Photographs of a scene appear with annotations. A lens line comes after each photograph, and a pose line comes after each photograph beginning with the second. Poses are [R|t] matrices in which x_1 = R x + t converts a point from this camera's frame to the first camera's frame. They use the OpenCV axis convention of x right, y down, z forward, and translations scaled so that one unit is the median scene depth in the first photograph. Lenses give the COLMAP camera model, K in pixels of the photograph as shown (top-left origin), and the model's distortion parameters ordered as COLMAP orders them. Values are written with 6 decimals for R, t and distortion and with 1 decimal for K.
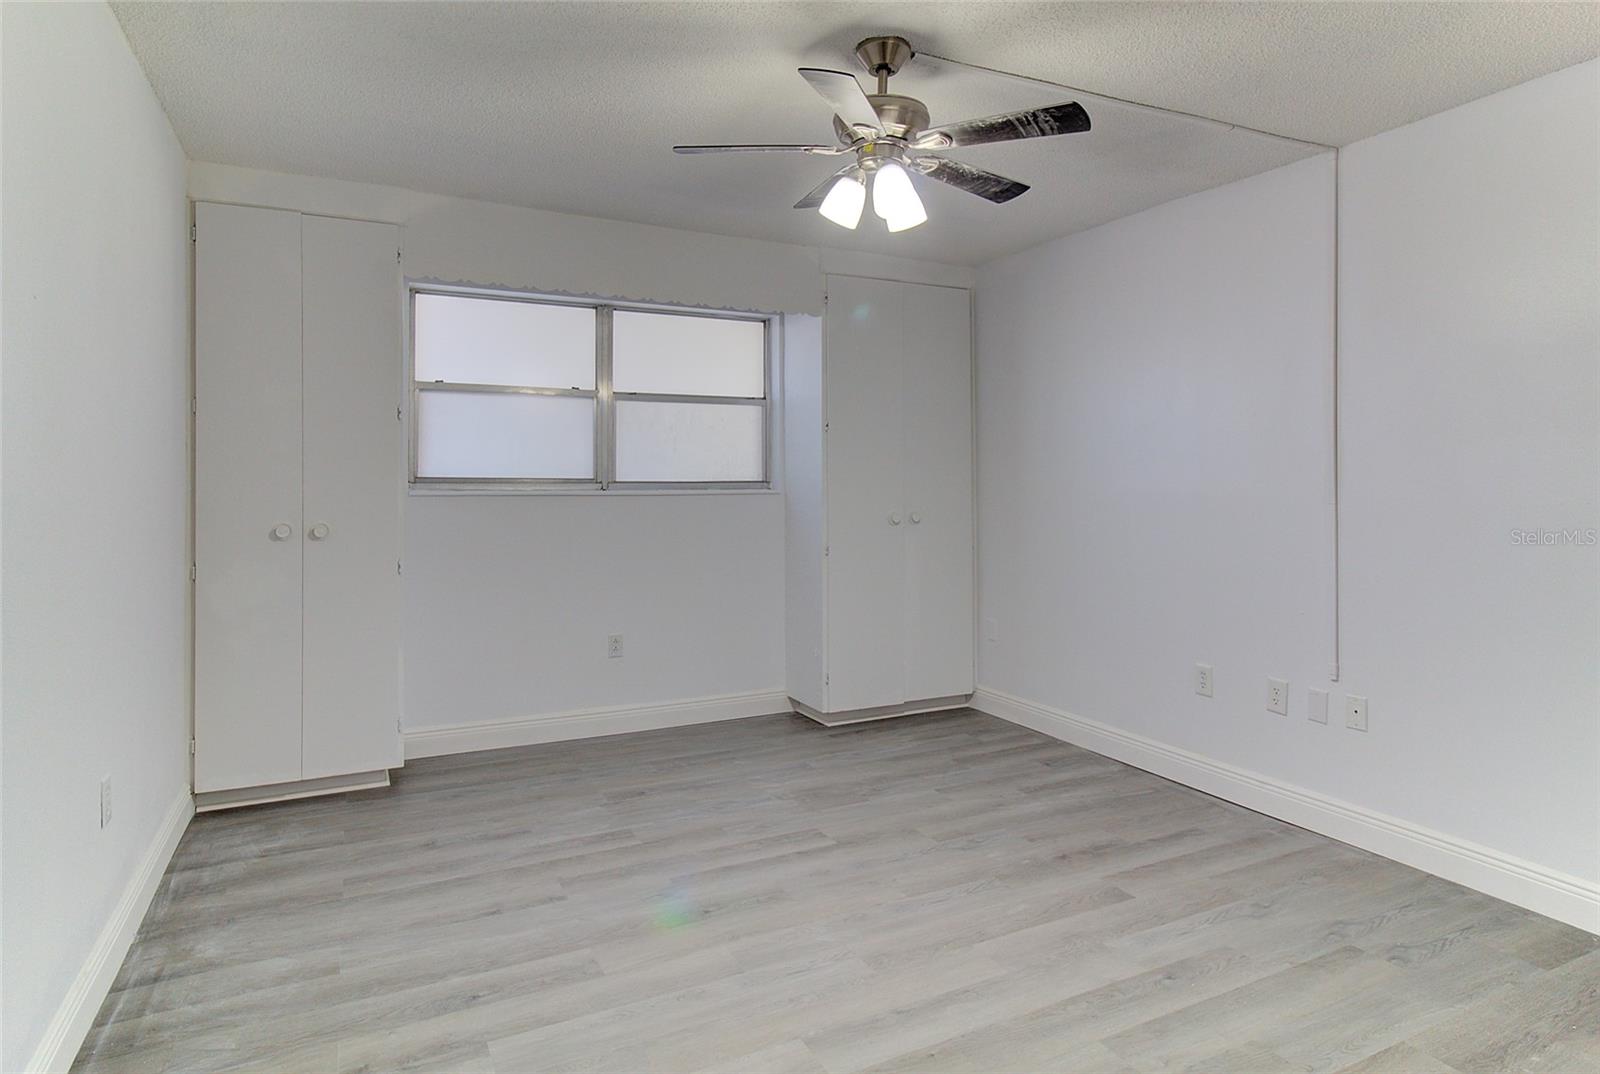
lens RADIAL K [[899.2, 0, 801.8], [0, 899.2, 478.3], [0, 0, 1]] dist [-0.017368, 0.017860]
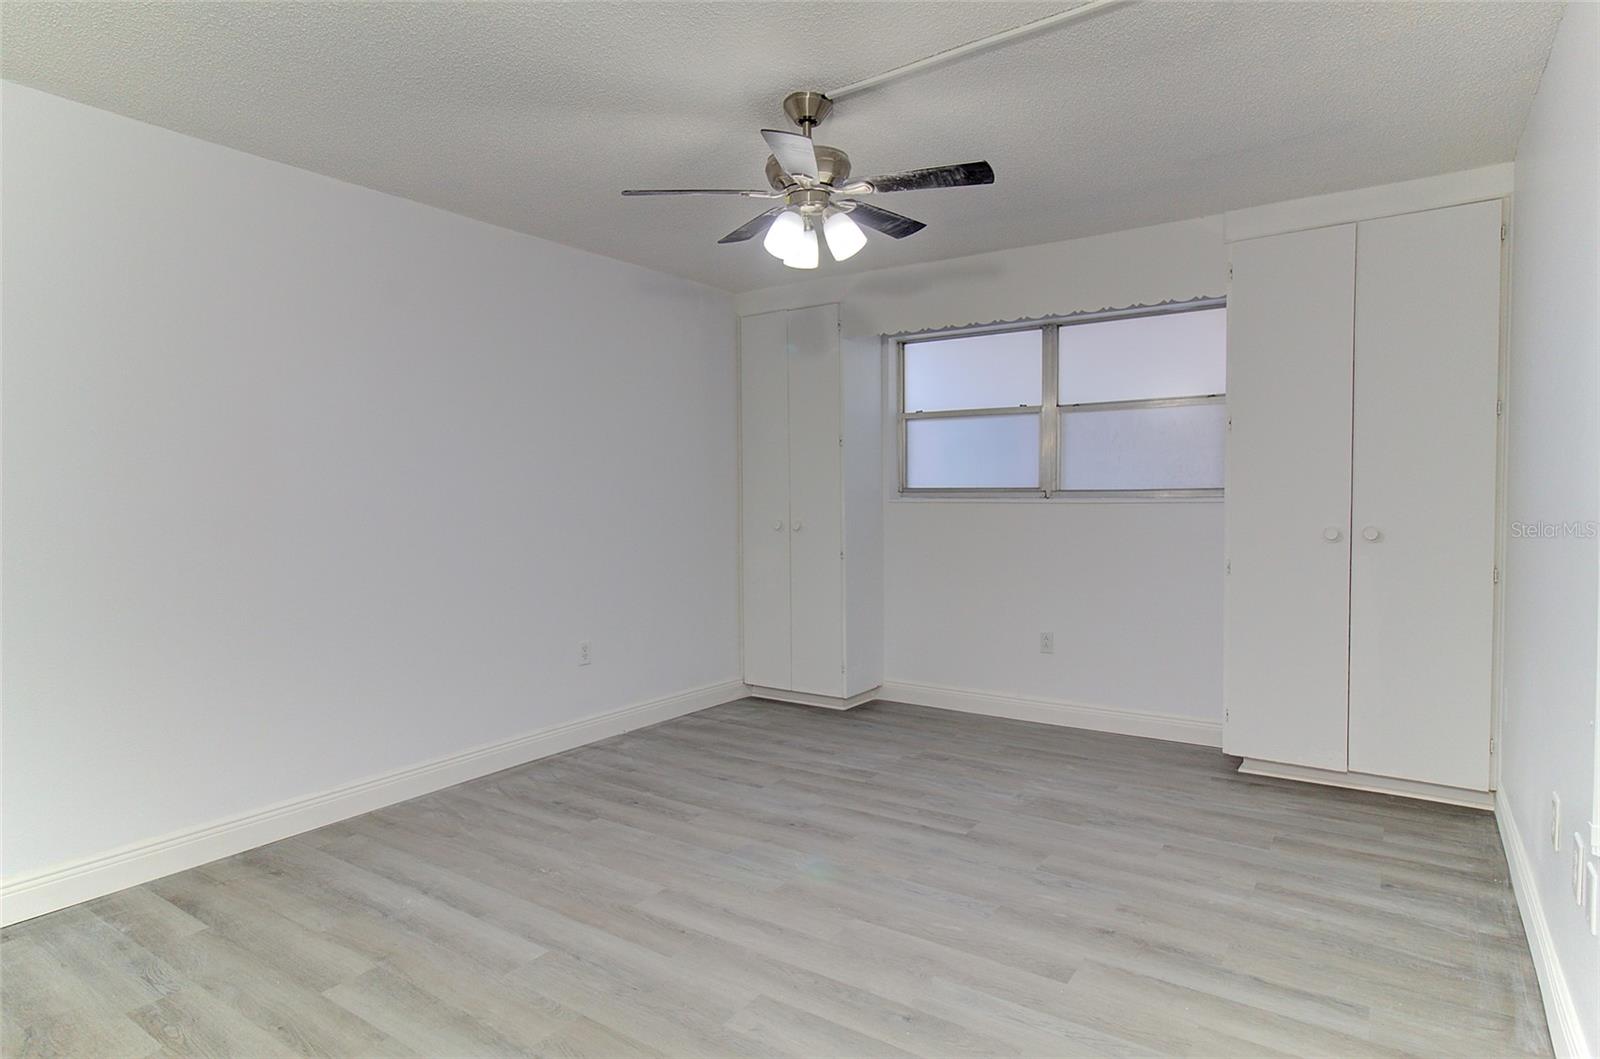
lens RADIAL K [[876.9, 0, 798.2], [0, 876.9, 531.1], [0, 0, 1]] dist [-0.016928, 0.019929]
pose [[0.483001, 0.033003, -0.874997, 0.809512], [0.011543, 0.998963, 0.044051, 0.004185], [0.875544, -0.031376, 0.482119, 0.337027]]
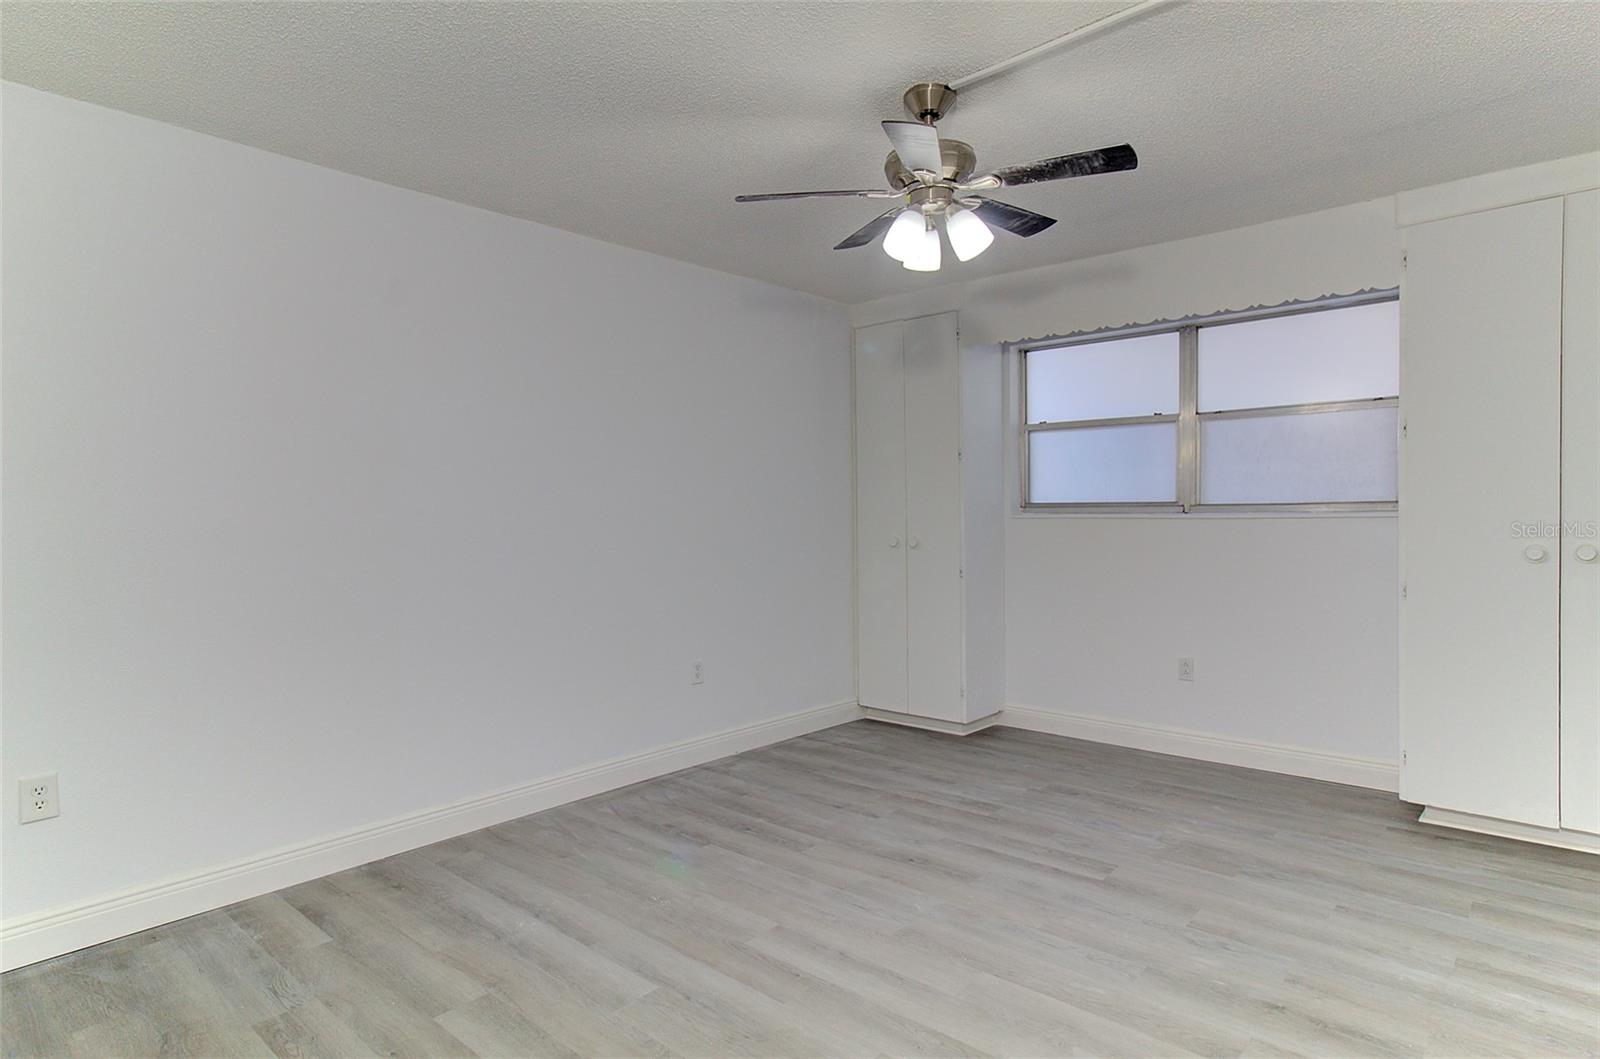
lens RADIAL K [[876.9, 0, 798.2], [0, 876.9, 531.1], [0, 0, 1]] dist [-0.016928, 0.019929]
pose [[0.368846, 0.017205, -0.929331, 0.765532], [0.015520, 0.999575, 0.024665, 0.003528], [0.929361, -0.023521, 0.368422, 0.350816]]
